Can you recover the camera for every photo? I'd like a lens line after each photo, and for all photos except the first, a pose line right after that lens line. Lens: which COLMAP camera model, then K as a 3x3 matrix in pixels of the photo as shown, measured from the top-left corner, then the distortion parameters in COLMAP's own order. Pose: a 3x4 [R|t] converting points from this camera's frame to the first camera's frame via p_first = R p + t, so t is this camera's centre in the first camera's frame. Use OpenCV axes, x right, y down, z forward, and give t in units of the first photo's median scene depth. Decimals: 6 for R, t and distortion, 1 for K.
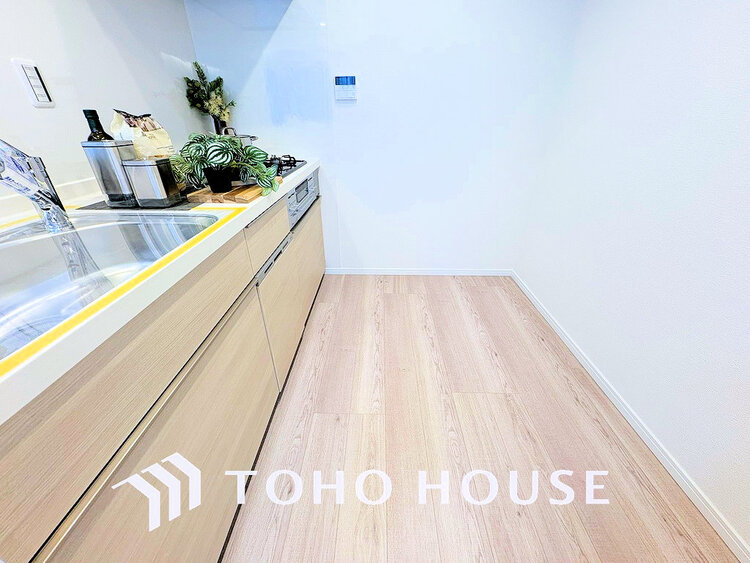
lens RADIAL K [[300.1, 0, 374.9], [0, 300.1, 283.2], [0, 0, 1]] dist [-0.001457, 0.000325]
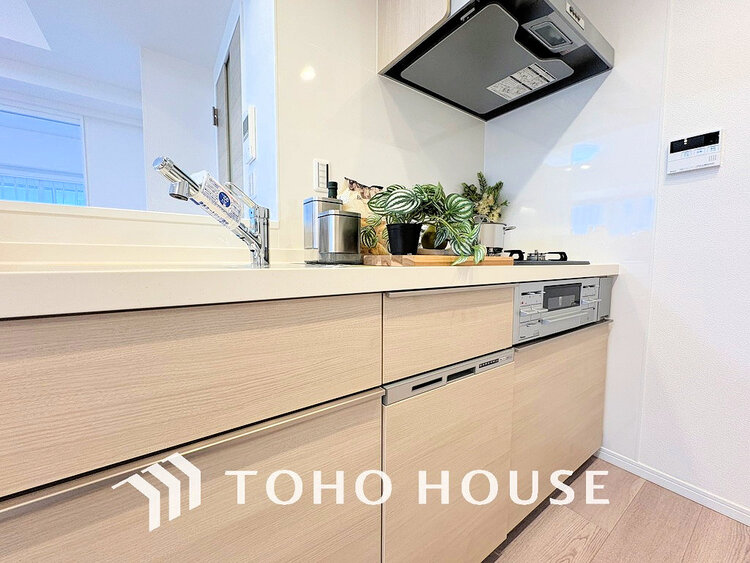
lens RADIAL K [[300.1, 0, 372.4], [0, 300.1, 279.0], [0, 0, 1]] dist [-0.001457, 0.000325]
pose [[0.593362, 0.054422, -0.803094, 0.018135], [-0.399538, 0.886043, -0.235153, -0.035934], [0.698779, 0.460397, 0.547488, 0.360249]]
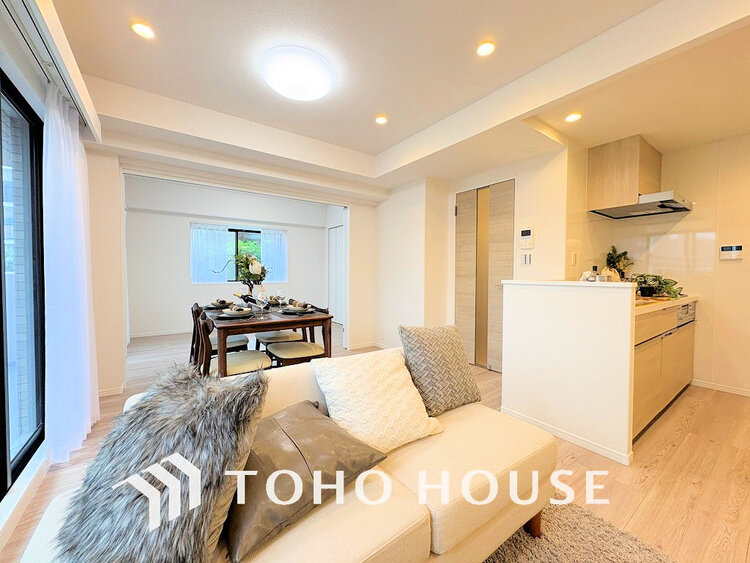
lens RADIAL K [[300.1, 0, 374.3], [0, 300.1, 281.5], [0, 0, 1]] dist [-0.001457, 0.000325]
pose [[0.603370, 0.020977, -0.797186, 0.023018], [-0.396721, 0.875071, -0.277242, 0.618116], [0.691778, 0.483540, 0.536313, -0.998575]]
